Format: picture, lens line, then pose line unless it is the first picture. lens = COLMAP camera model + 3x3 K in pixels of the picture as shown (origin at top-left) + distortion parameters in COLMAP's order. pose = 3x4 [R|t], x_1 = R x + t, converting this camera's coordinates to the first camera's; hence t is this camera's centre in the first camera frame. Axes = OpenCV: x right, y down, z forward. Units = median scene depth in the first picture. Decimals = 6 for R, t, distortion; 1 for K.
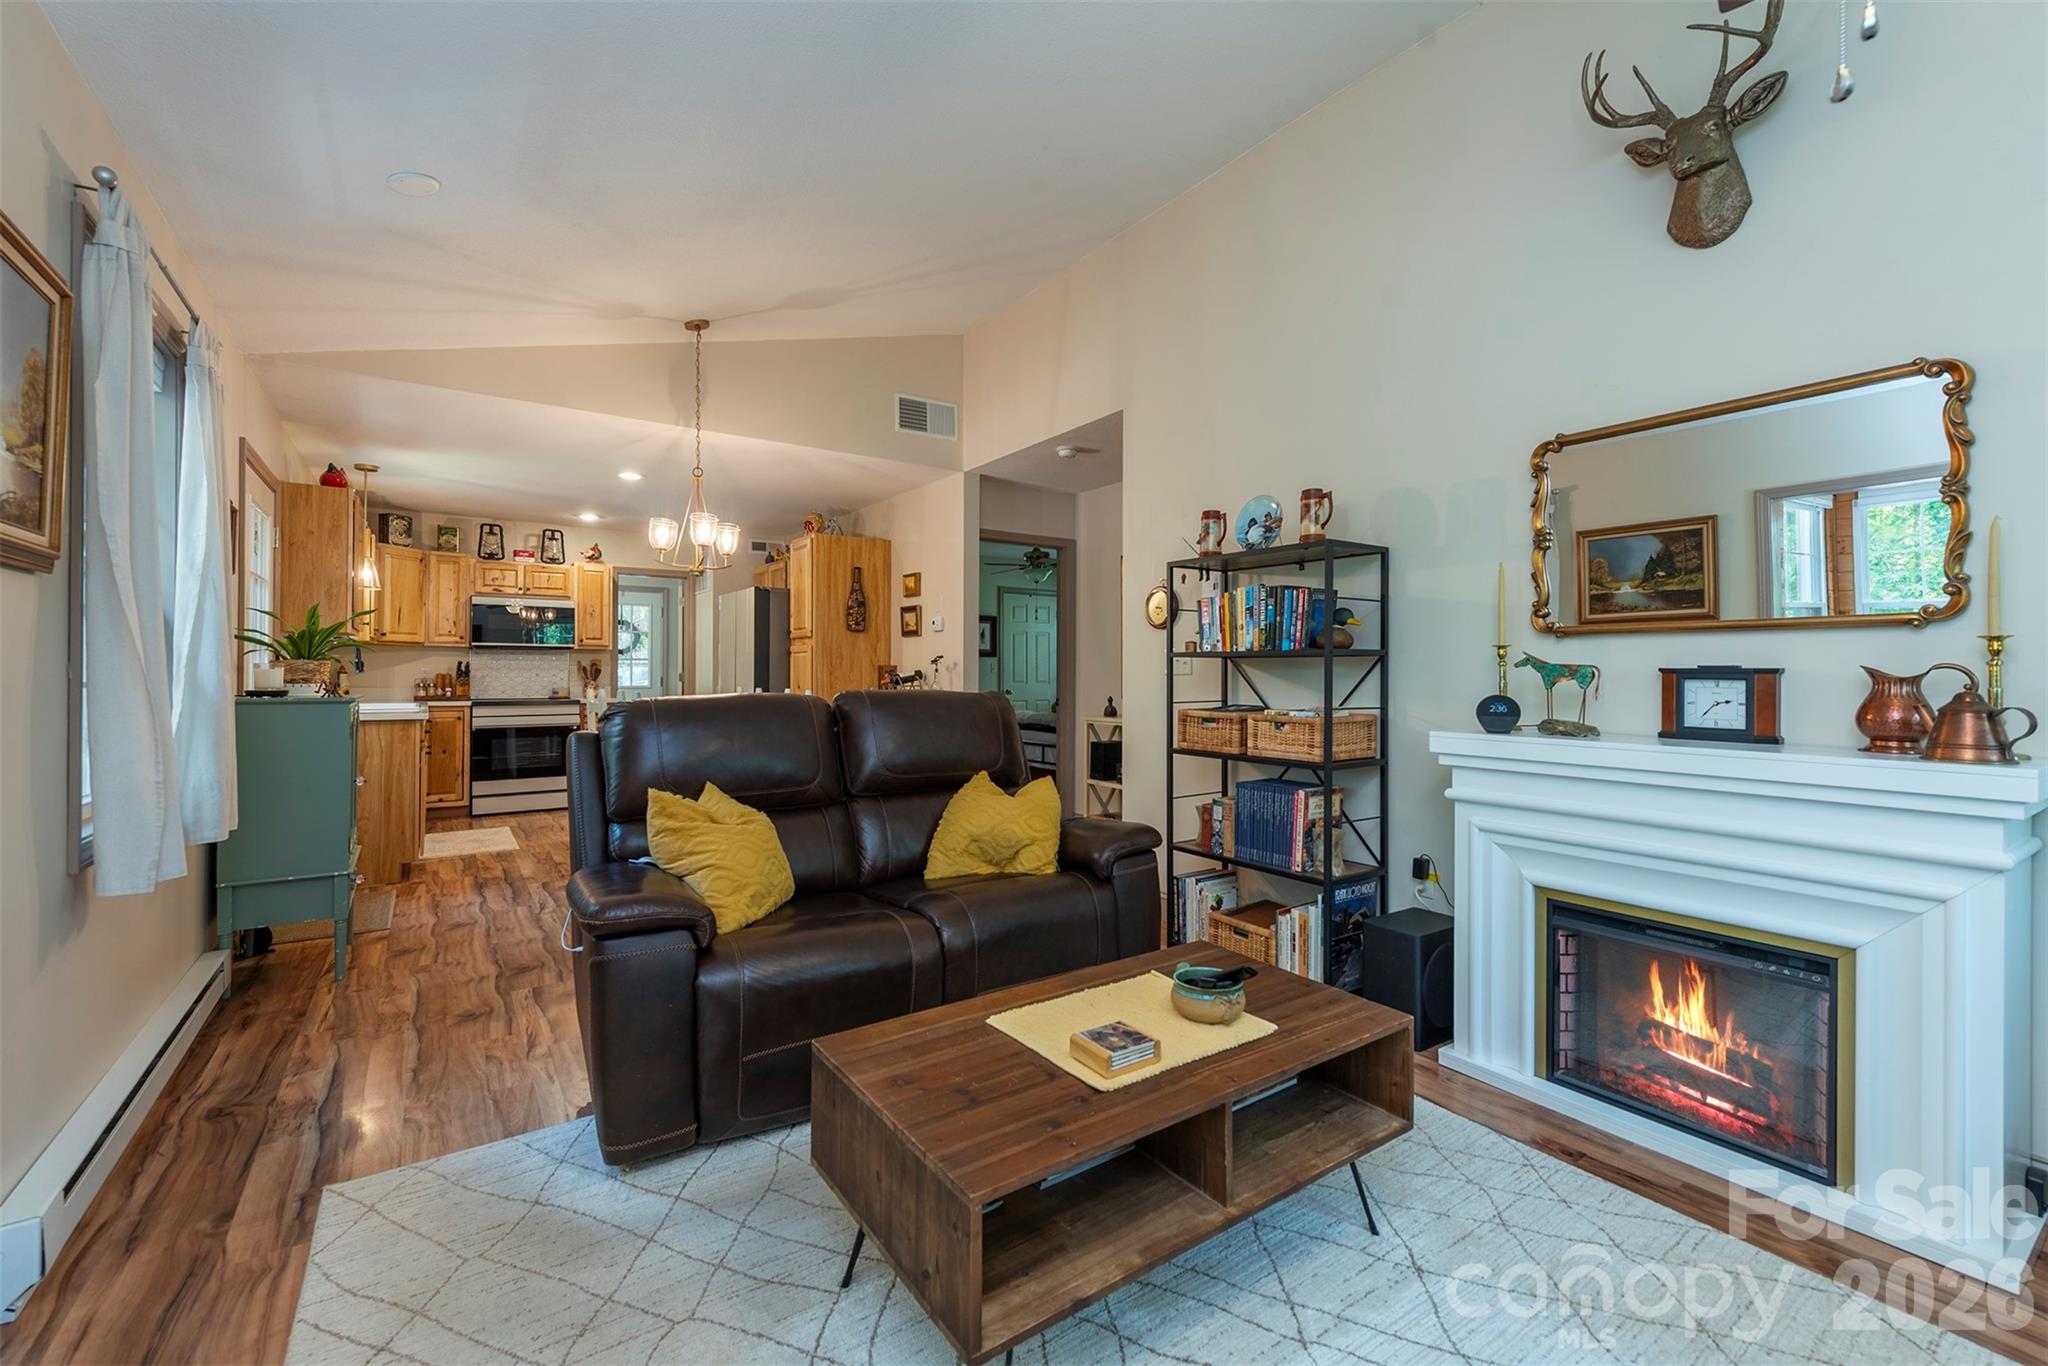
lens RADIAL K [[833.6, 0, 1011.4], [0, 833.6, 670.7], [0, 0, 1]] dist [0.000293, -0.000288]
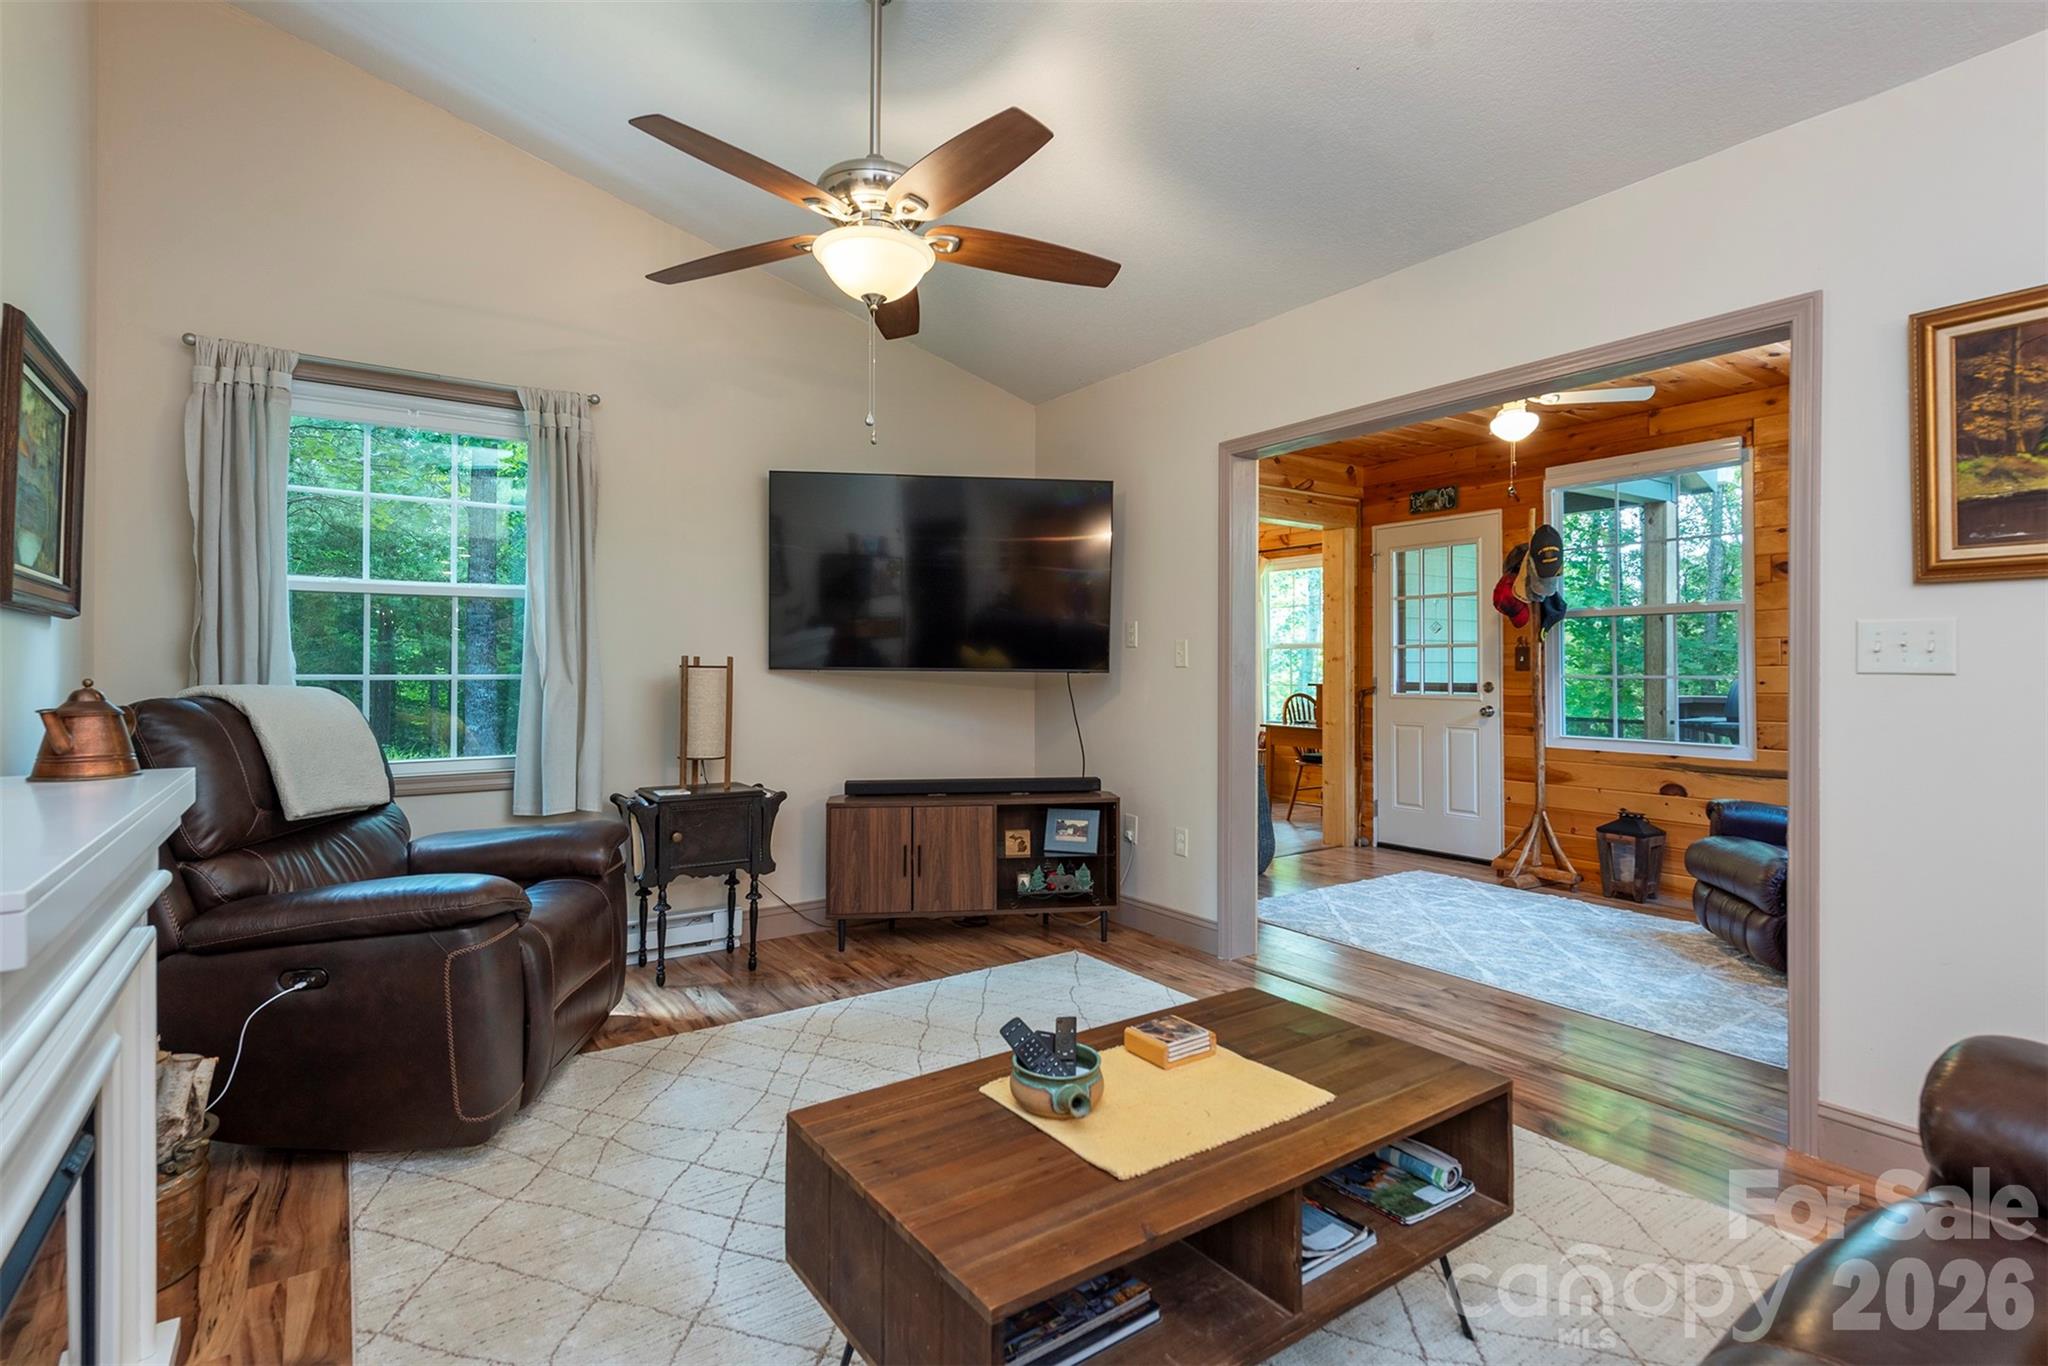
lens RADIAL K [[976.1, 0, 1024.0], [0, 976.1, 683.0], [0, 0, 1]] dist [-0.000337, -0.000019]
pose [[-0.999979, -0.004299, -0.004887, 0.160074], [-0.004371, 0.999881, 0.014818, 0.001341], [0.004823, 0.014839, -0.999878, 1.125116]]
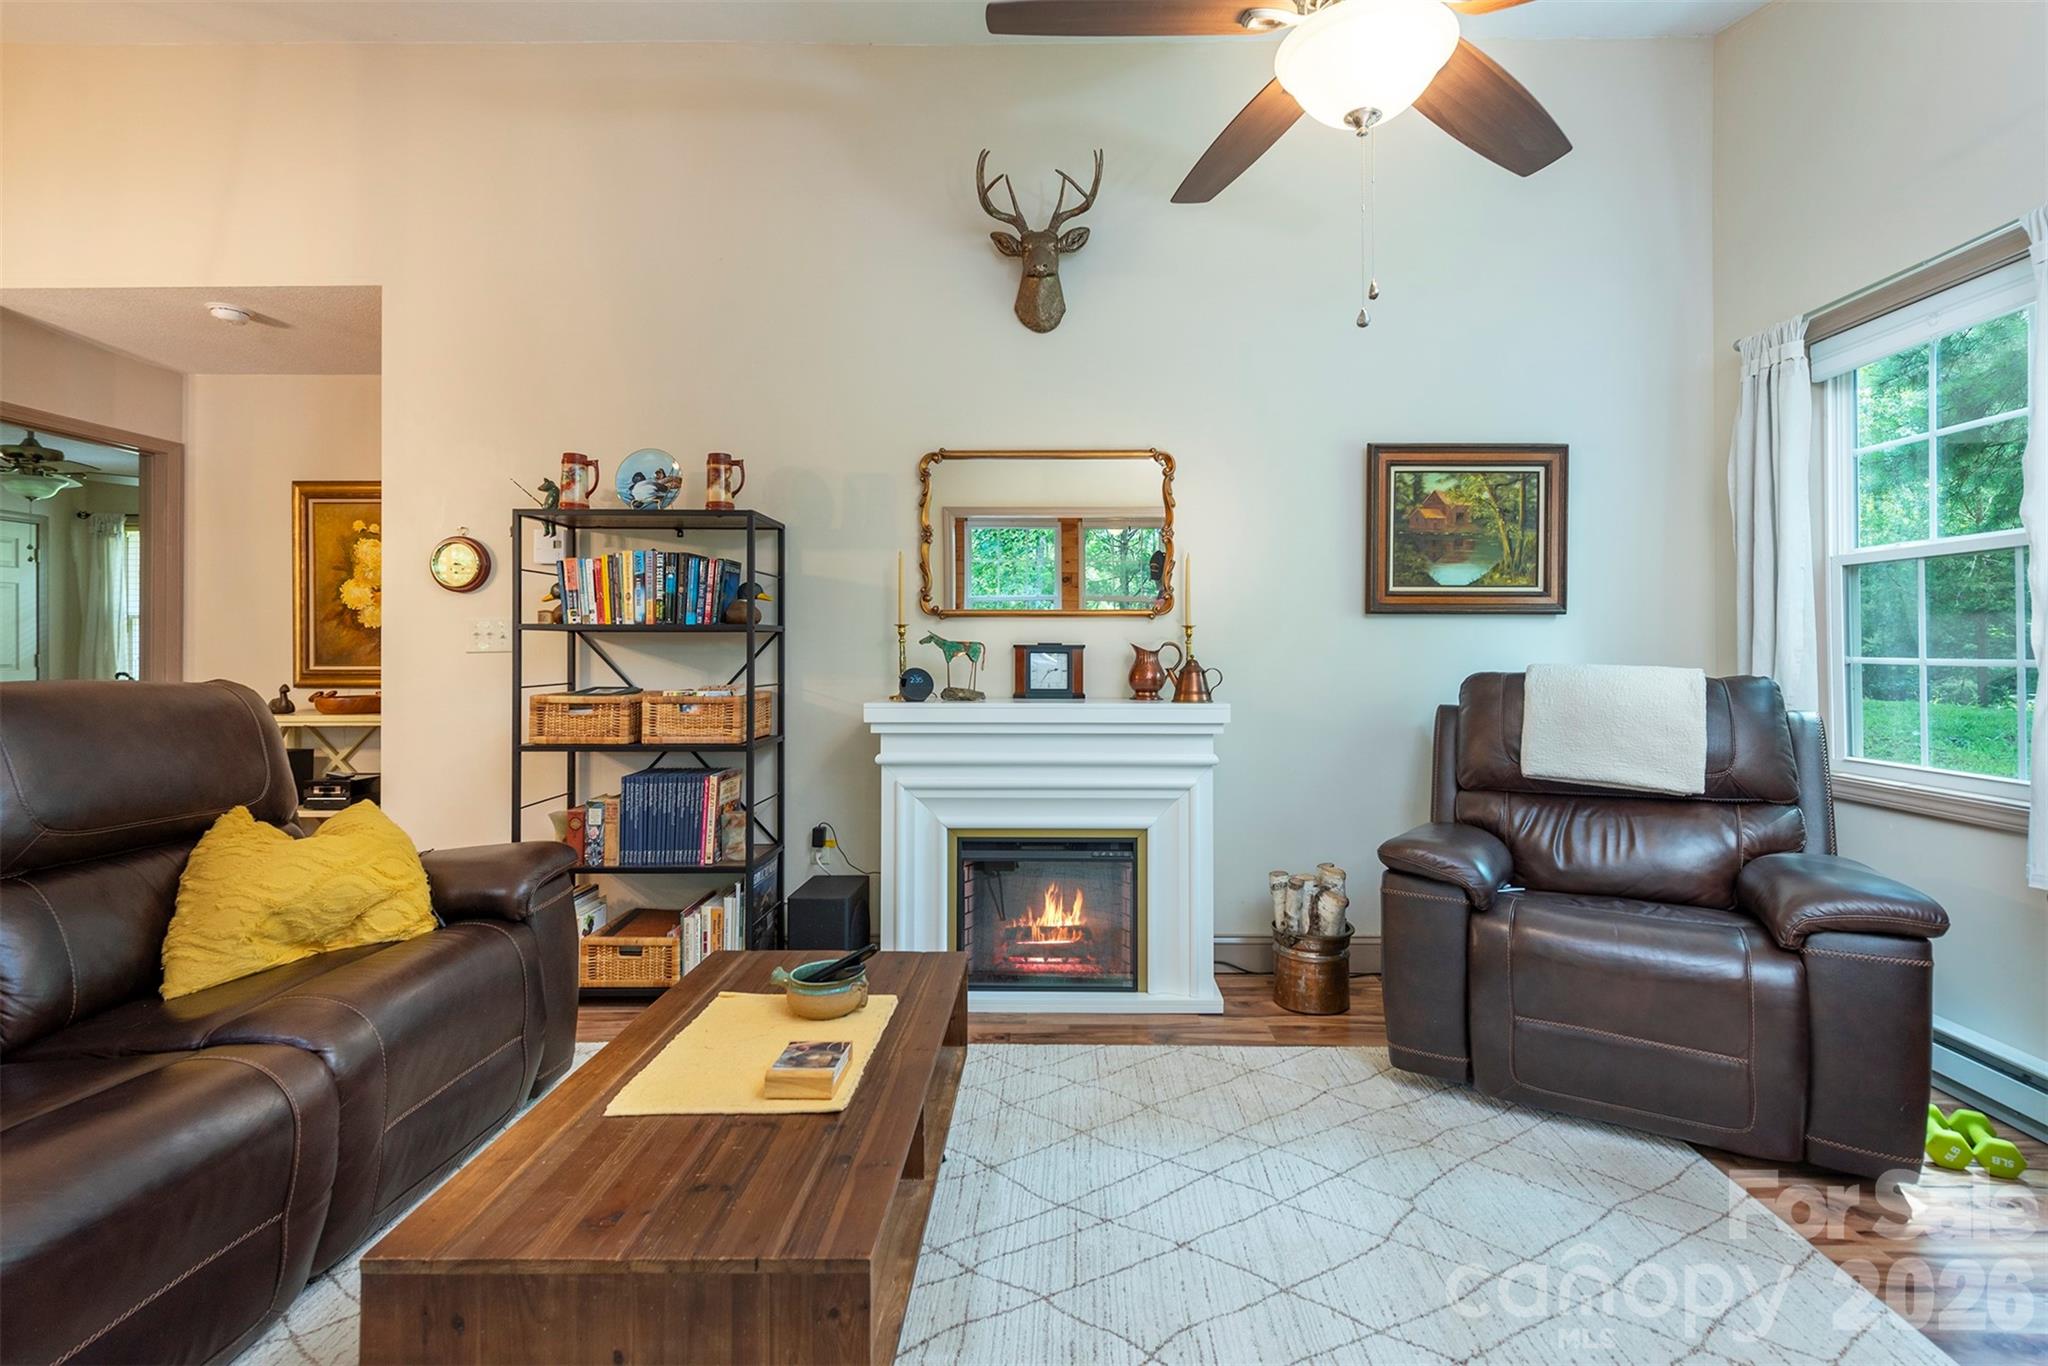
lens RADIAL K [[904.0, 0, 1050.9], [0, 904.0, 636.7], [0, 0, 1]] dist [0.001540, -0.000164]
pose [[0.575085, 0.008132, 0.818054, -0.272394], [0.000527, 0.999947, -0.010310, -0.000749], [-0.818094, 0.006360, 0.575050, 0.116663]]
